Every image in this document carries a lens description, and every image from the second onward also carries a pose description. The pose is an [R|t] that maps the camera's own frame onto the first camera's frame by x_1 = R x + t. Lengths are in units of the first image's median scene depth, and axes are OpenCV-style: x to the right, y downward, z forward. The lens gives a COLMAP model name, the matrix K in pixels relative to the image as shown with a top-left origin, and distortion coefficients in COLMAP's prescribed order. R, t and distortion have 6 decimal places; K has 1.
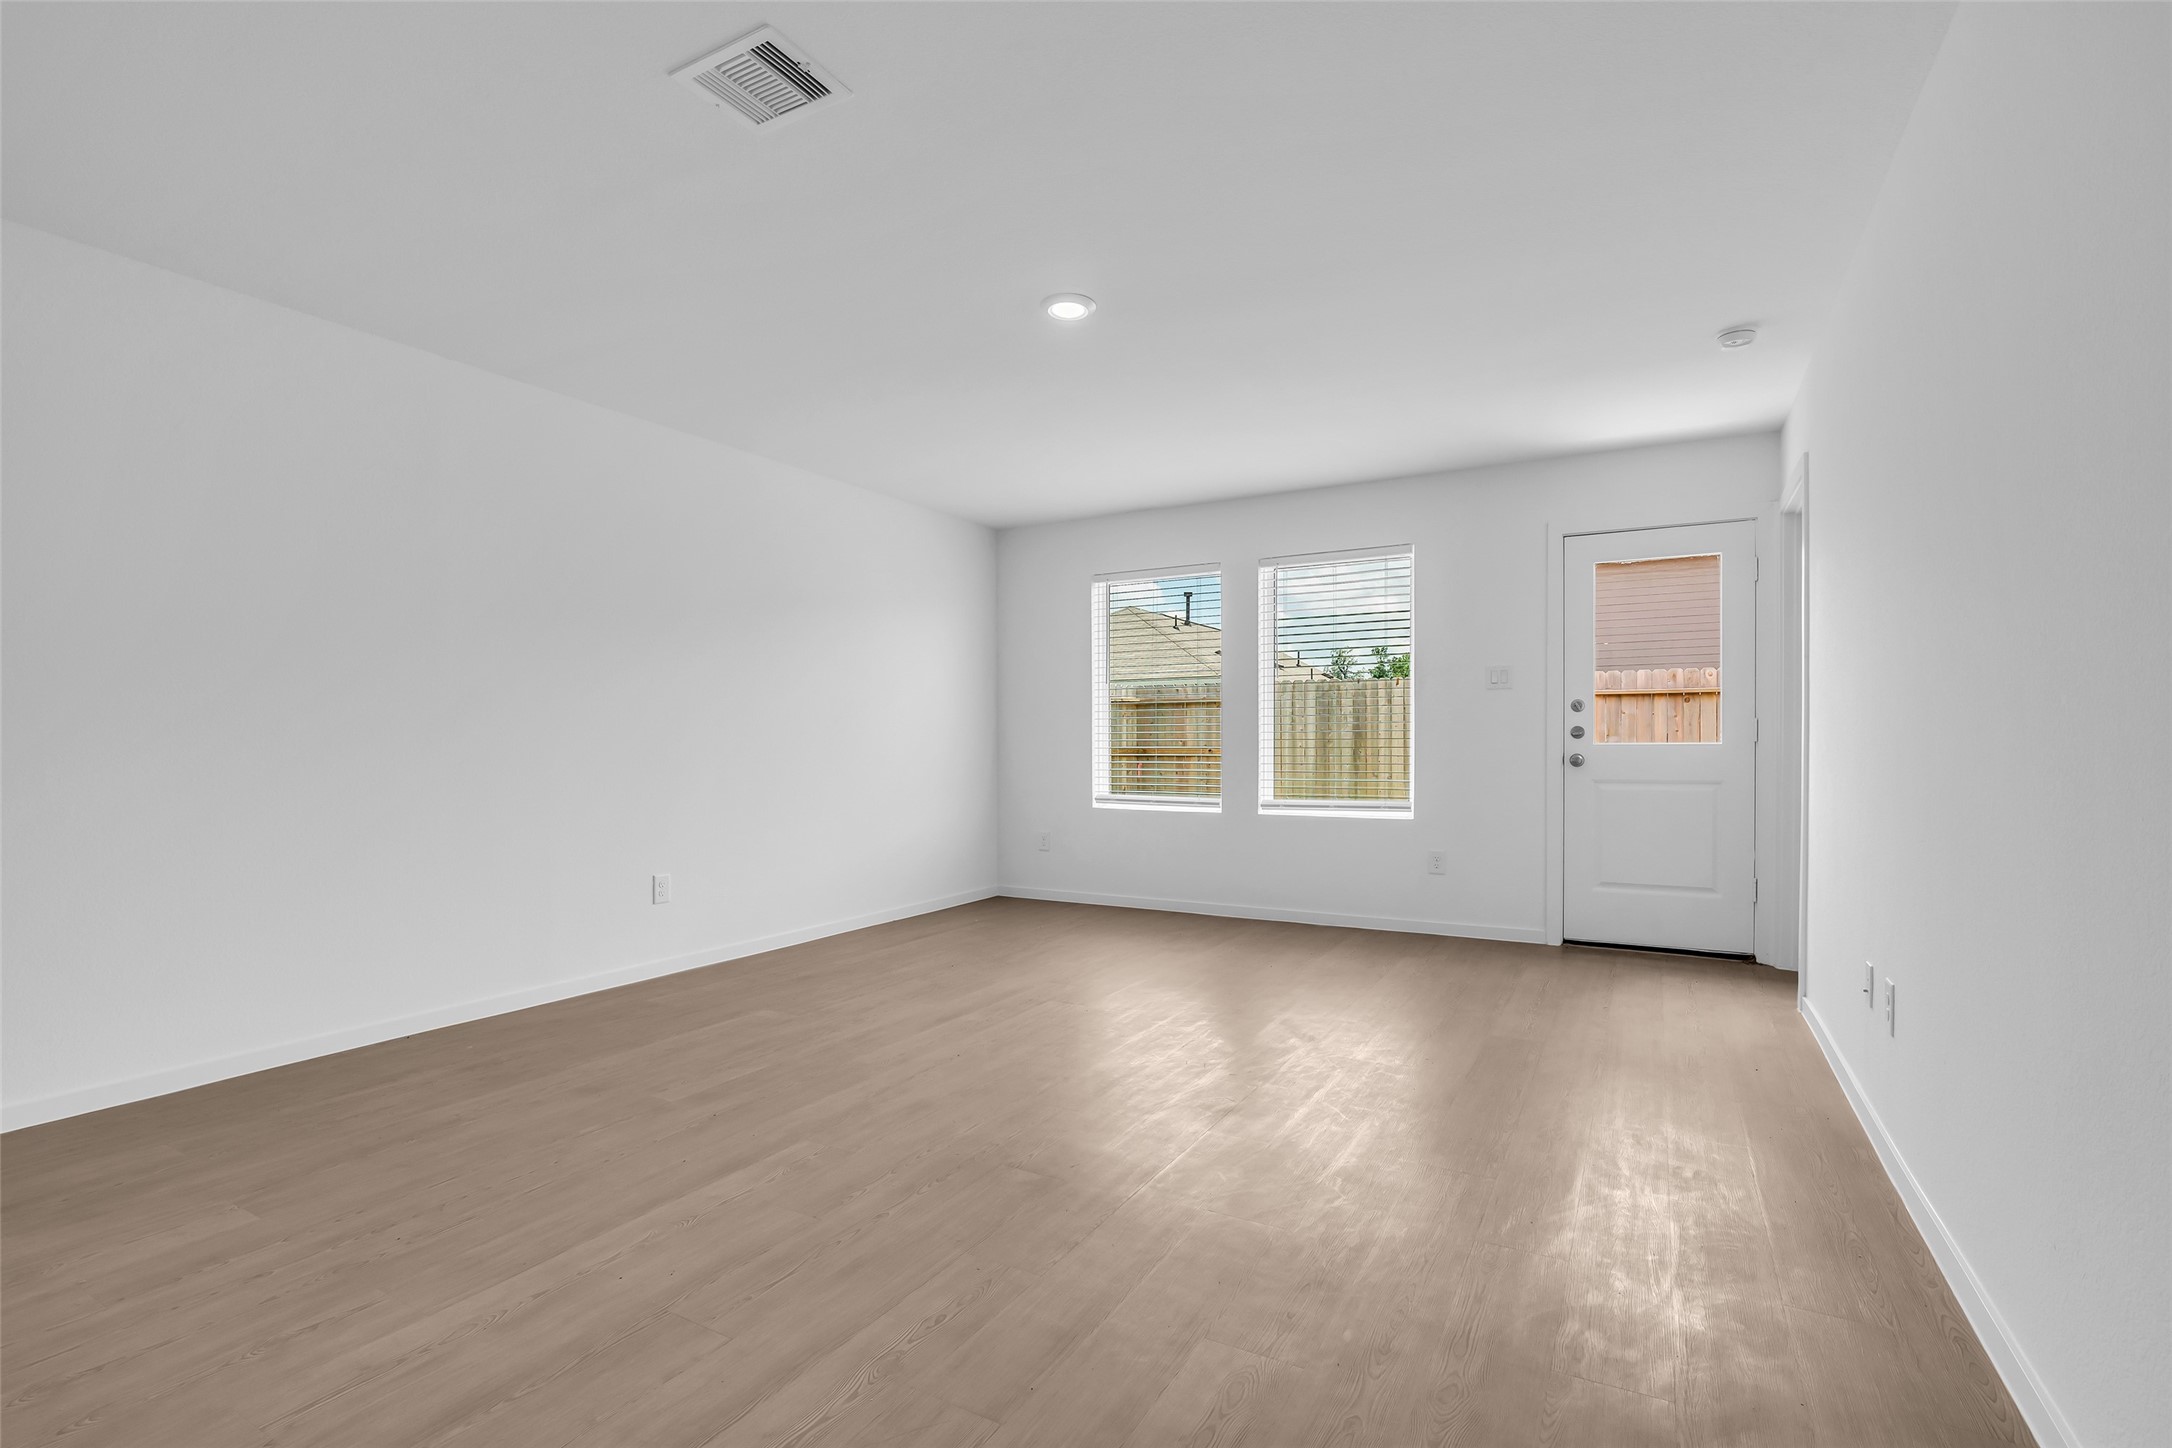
lens RADIAL K [[999.4, 0, 1070.7], [0, 999.4, 761.3], [0, 0, 1]] dist [-0.015588, 0.003139]
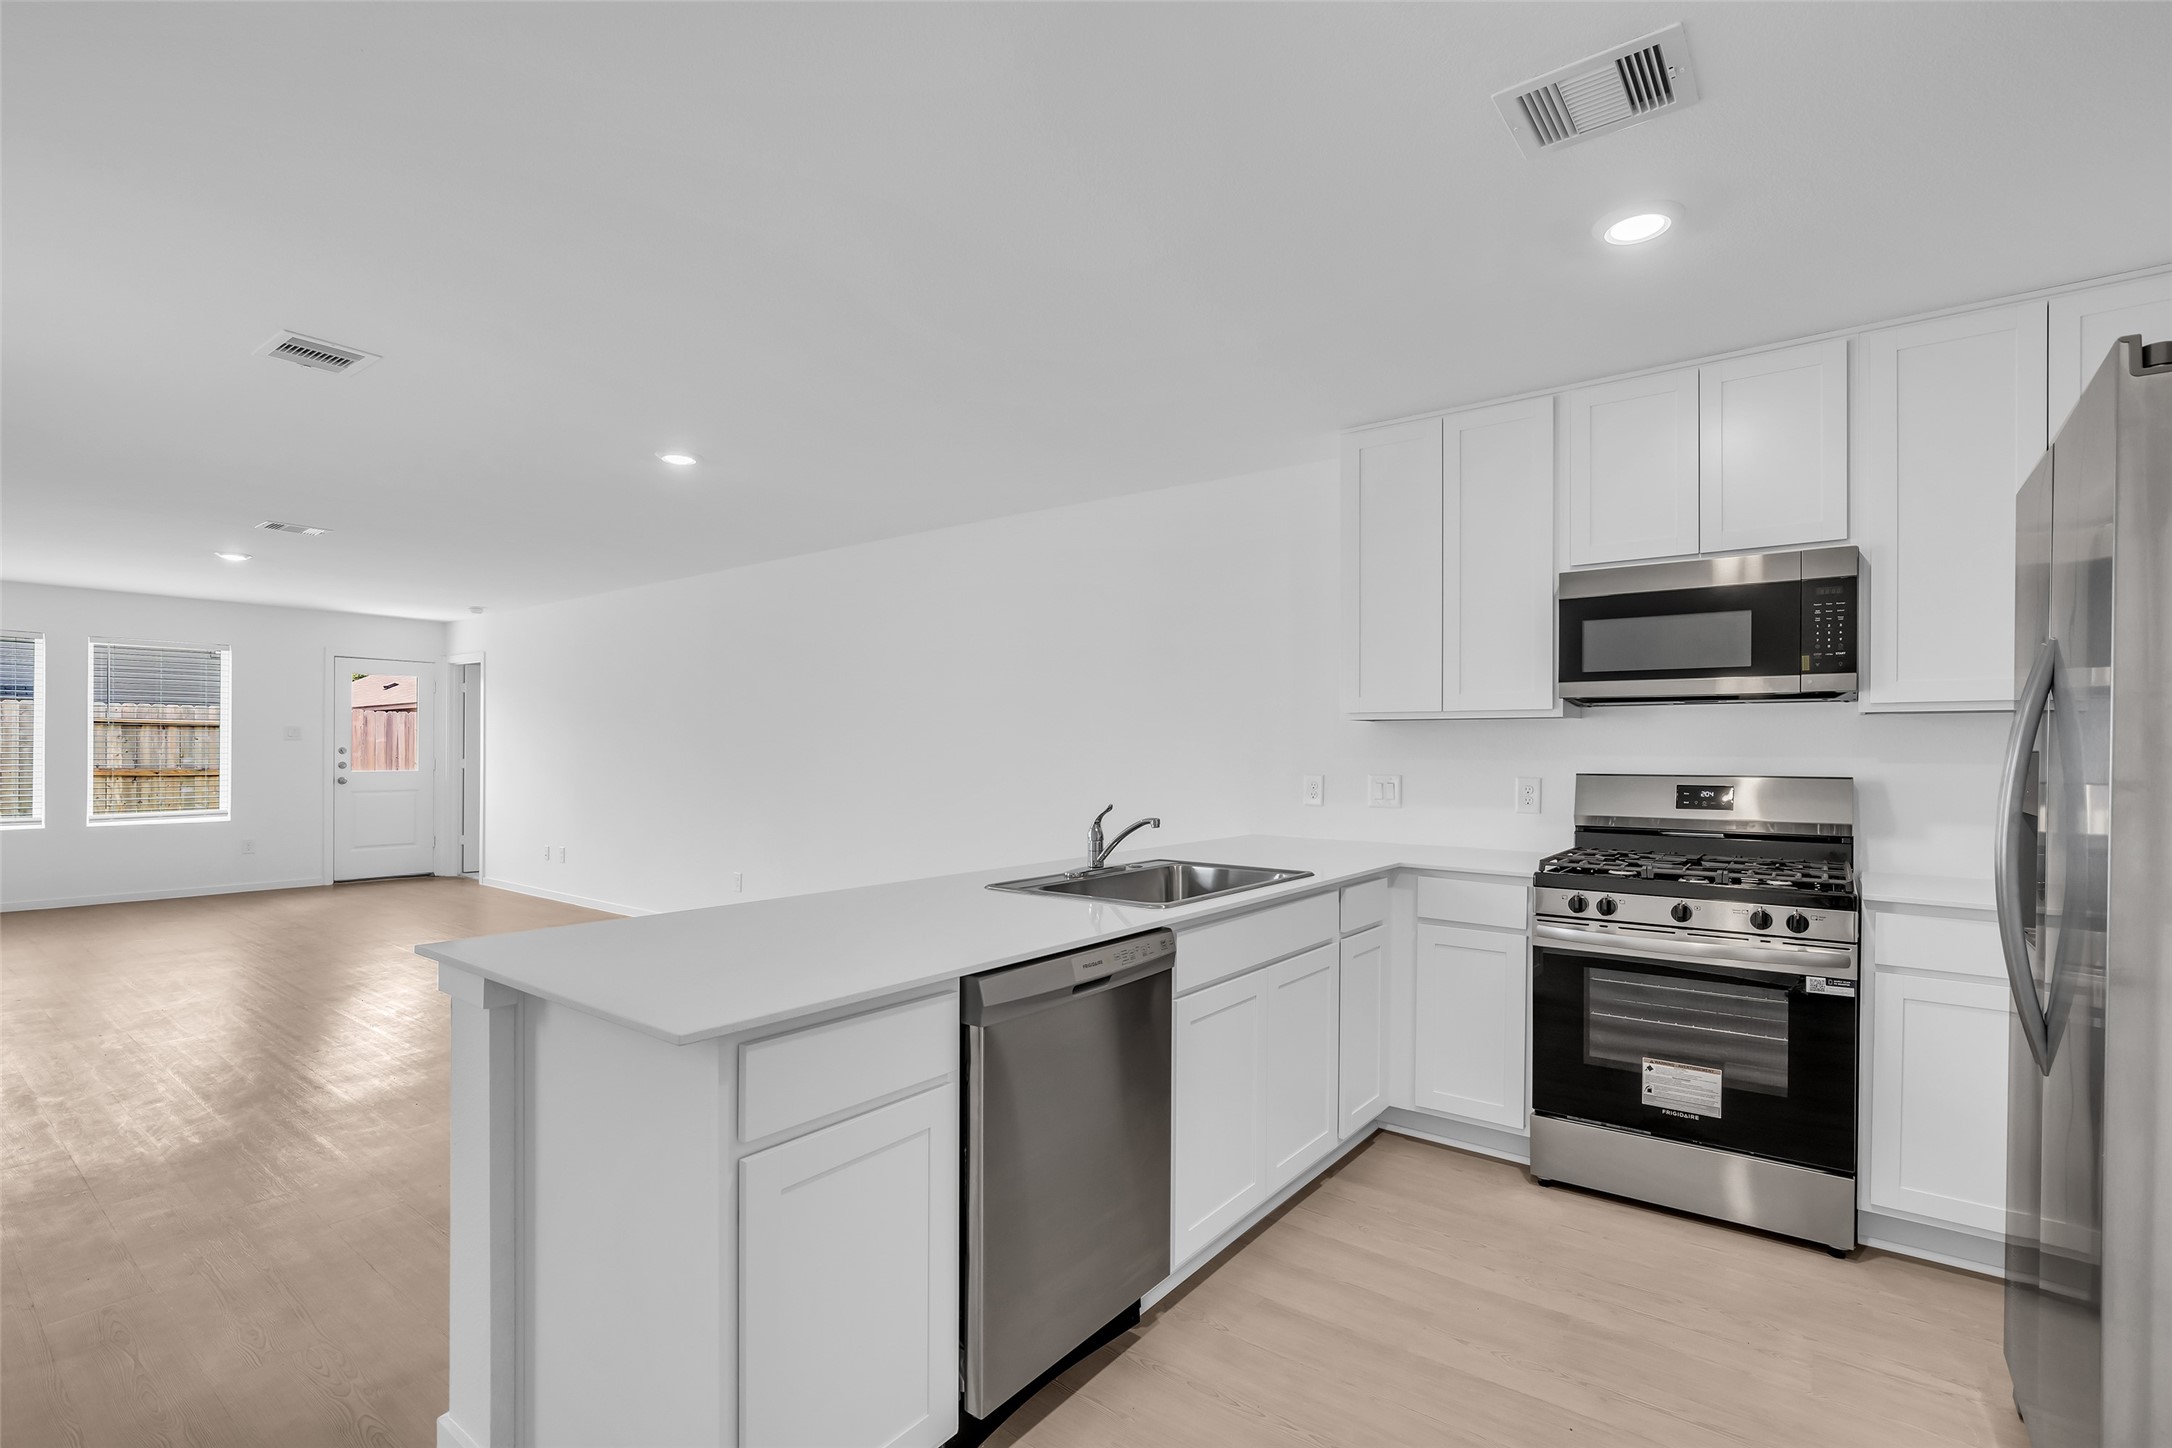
lens RADIAL K [[999.4, 0, 1076.4], [0, 999.4, 746.9], [0, 0, 1]] dist [-0.015588, 0.003139]
pose [[0.139749, 0.006885, 0.990163, -1.086306], [0.011599, 0.999896, -0.008590, -0.030903], [-0.990119, 0.012685, 0.139654, -0.574881]]
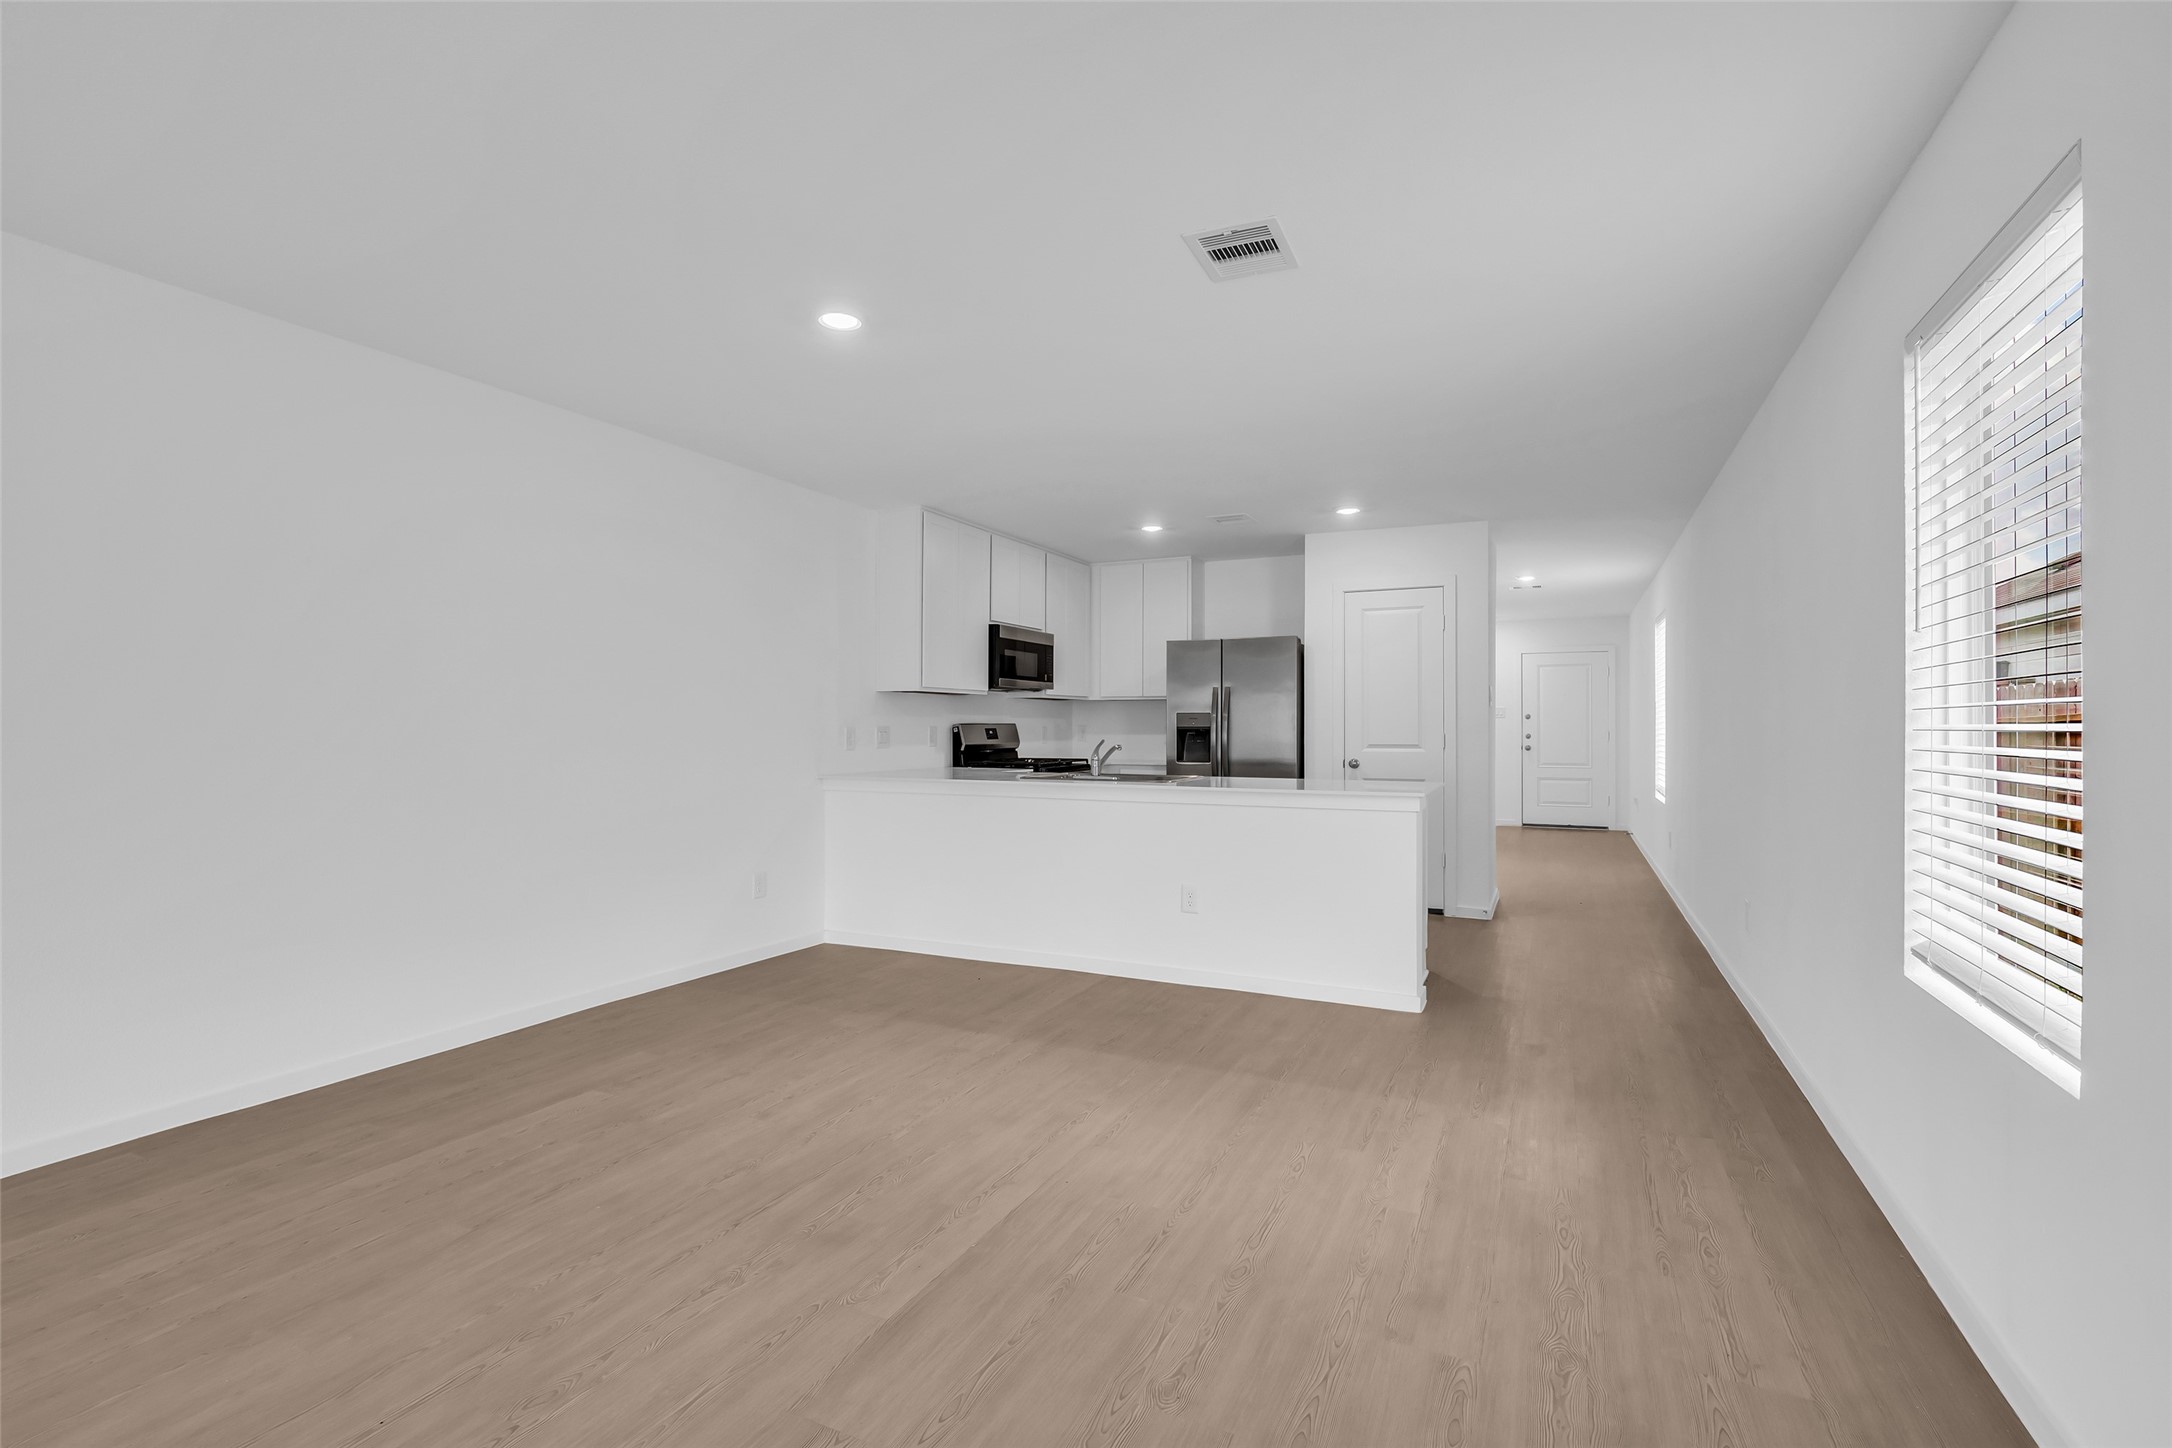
lens RADIAL K [[999.4, 0, 1075.1], [0, 999.4, 728.9], [0, 0, 1]] dist [-0.015588, 0.003139]
pose [[-0.997284, 0.001988, -0.073623, -0.429209], [0.000419, 0.999772, 0.021327, -0.035444], [0.073649, 0.021238, -0.997058, 0.486732]]
